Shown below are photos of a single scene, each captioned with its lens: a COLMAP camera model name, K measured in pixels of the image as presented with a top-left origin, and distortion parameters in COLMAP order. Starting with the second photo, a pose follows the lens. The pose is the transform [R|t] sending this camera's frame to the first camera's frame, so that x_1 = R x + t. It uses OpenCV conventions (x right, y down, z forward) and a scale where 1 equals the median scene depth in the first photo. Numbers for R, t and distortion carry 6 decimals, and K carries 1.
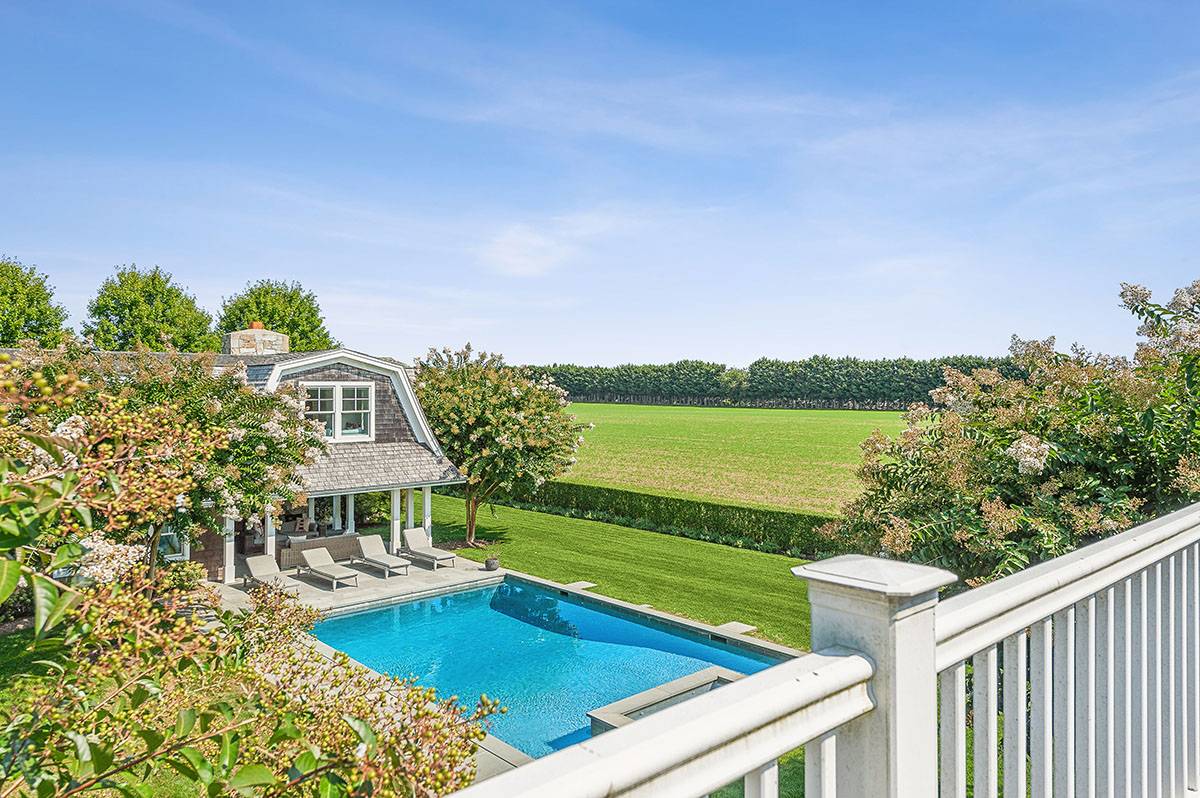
lens RADIAL K [[840.4, 0, 602.2], [0, 840.4, 394.2], [0, 0, 1]] dist [0.005401, 0.001503]
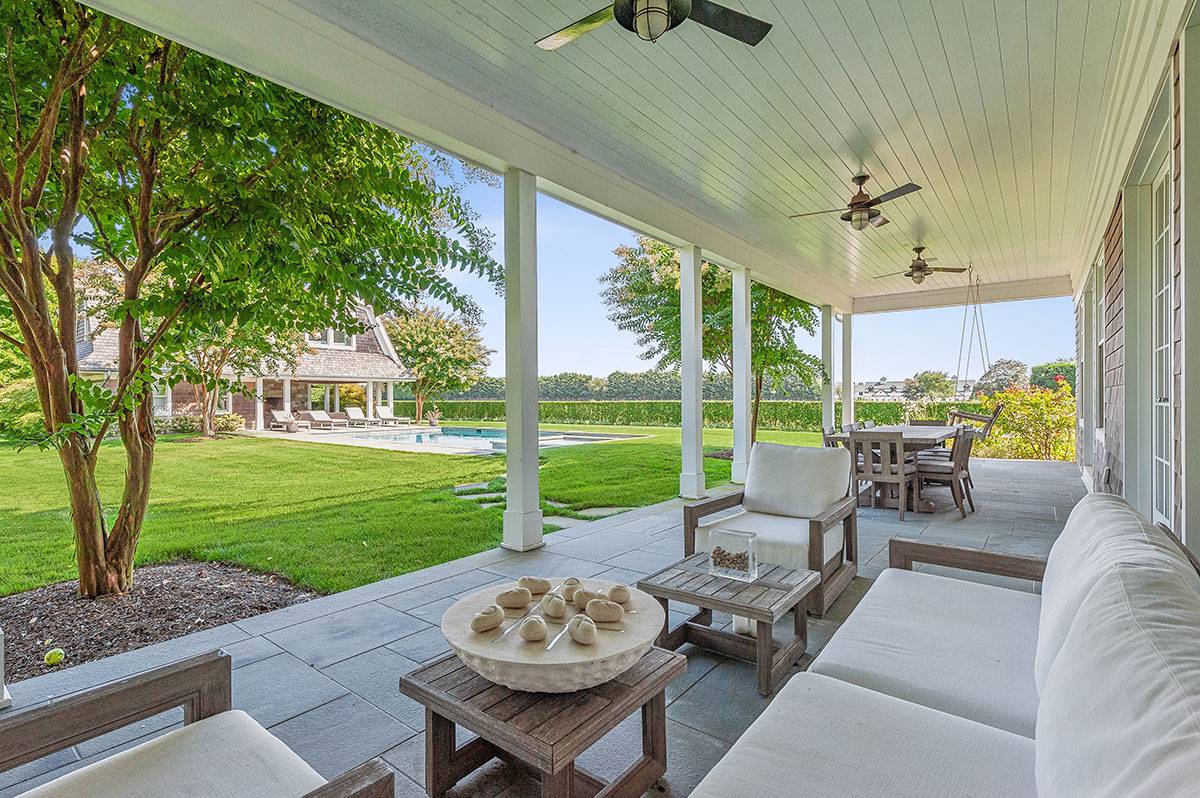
lens RADIAL K [[567.4, 0, 595.8], [0, 567.4, 401.2], [0, 0, 1]] dist [0.003793, 0.001742]
pose [[0.988737, 0.000418, 0.149663, 0.013466], [-0.000651, 0.999999, 0.001506, 0.142598], [-0.149662, -0.001587, 0.988736, -0.111491]]
